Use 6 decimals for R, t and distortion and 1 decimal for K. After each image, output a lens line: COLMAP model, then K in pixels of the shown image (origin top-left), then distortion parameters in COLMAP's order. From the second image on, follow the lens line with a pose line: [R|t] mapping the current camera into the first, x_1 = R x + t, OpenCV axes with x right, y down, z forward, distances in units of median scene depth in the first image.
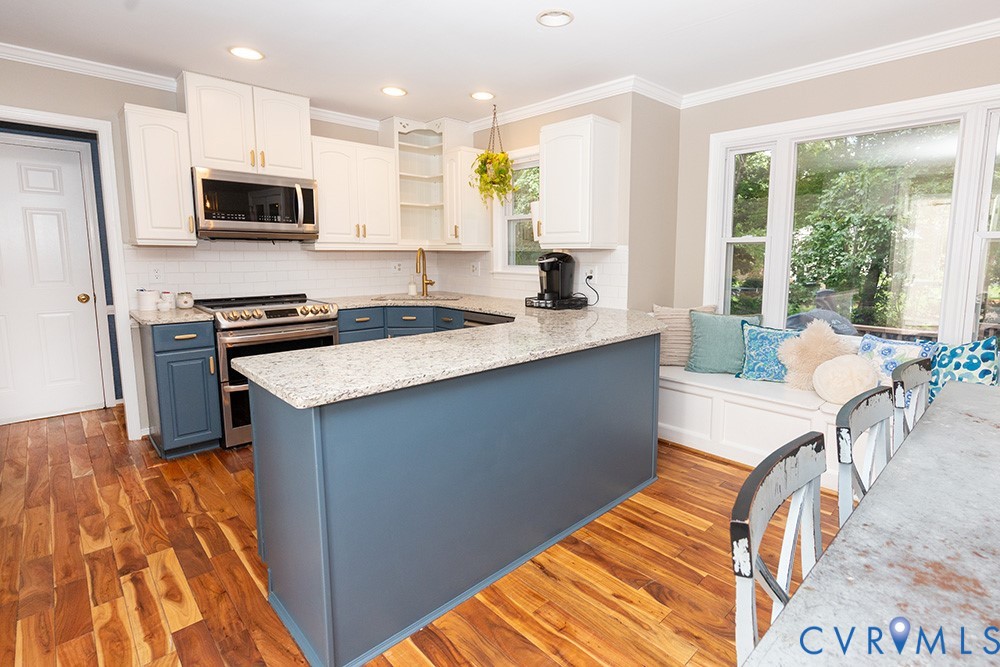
lens RADIAL K [[496.5, 0, 548.6], [0, 496.5, 314.0], [0, 0, 1]] dist [0.002028, -0.001154]
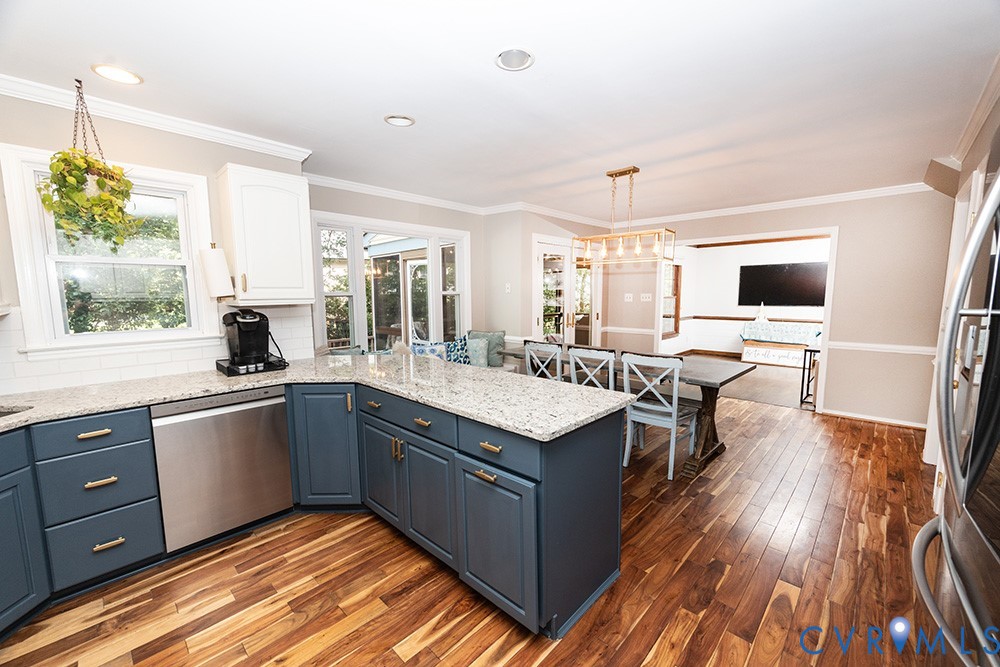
lens RADIAL K [[399.2, 0, 507.4], [0, 399.2, 340.6], [0, 0, 1]] dist [-0.003003, 0.000681]
pose [[-0.024257, -0.121227, 0.992328, -0.742239], [0.128758, 0.983974, 0.123354, -0.100950], [-0.991379, 0.130763, -0.008259, 0.574159]]
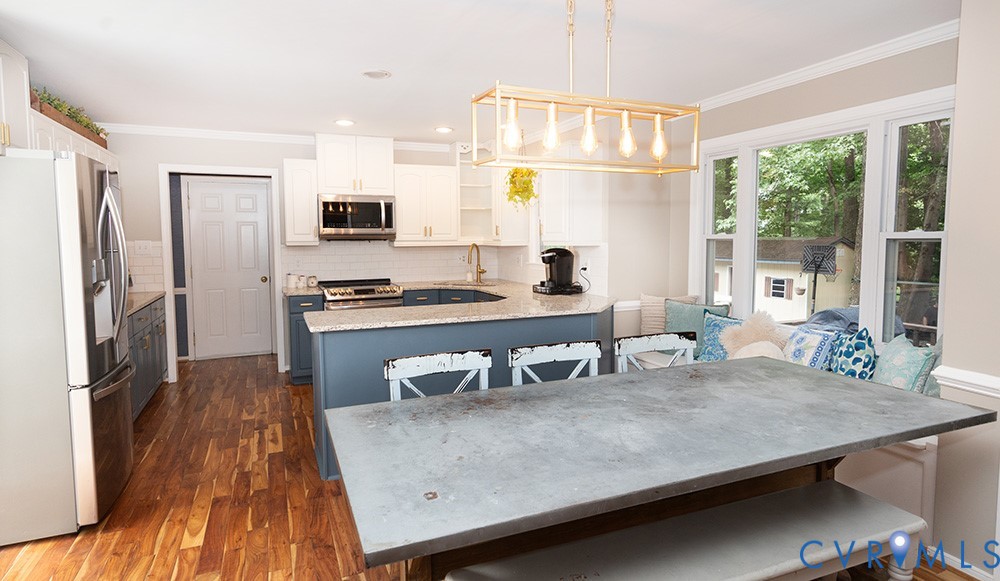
lens RADIAL K [[570.6, 0, 498.6], [0, 570.6, 281.5], [0, 0, 1]] dist [-0.000828, -0.000106]
pose [[0.918742, 0.020711, -0.394314, 0.454566], [-0.038160, 0.998606, -0.036460, 0.013744], [0.393009, 0.048544, 0.918252, -0.350588]]
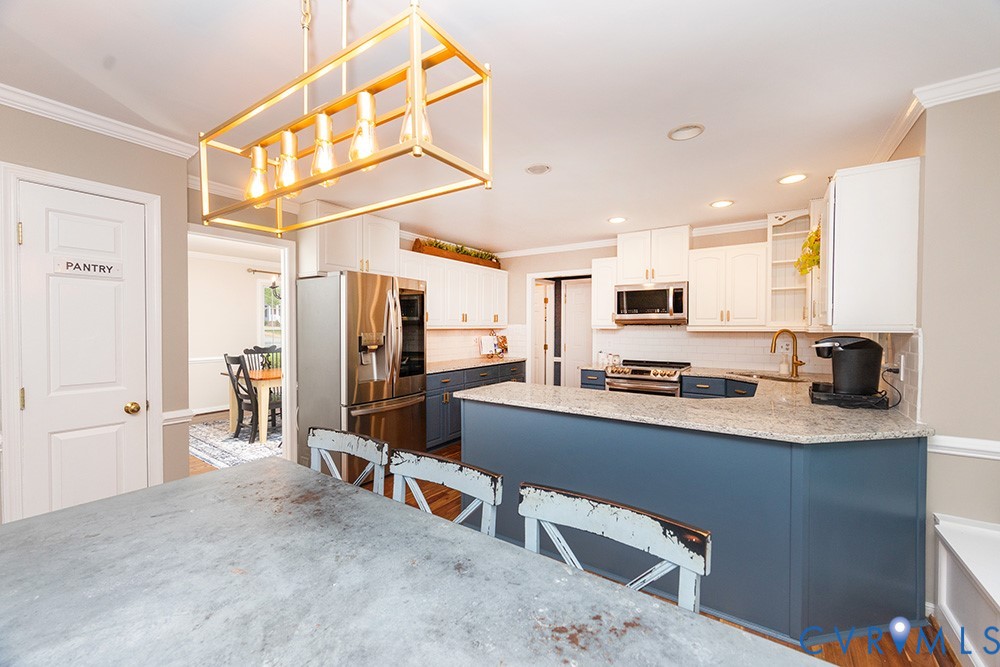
lens RADIAL K [[399.2, 0, 486.8], [0, 399.2, 333.6], [0, 0, 1]] dist [-0.003003, 0.000681]
pose [[0.139719, 0.012341, -0.990114, 0.605071], [-0.120684, 0.992680, -0.004658, -0.056131], [0.982809, 0.120142, 0.140185, 0.337158]]
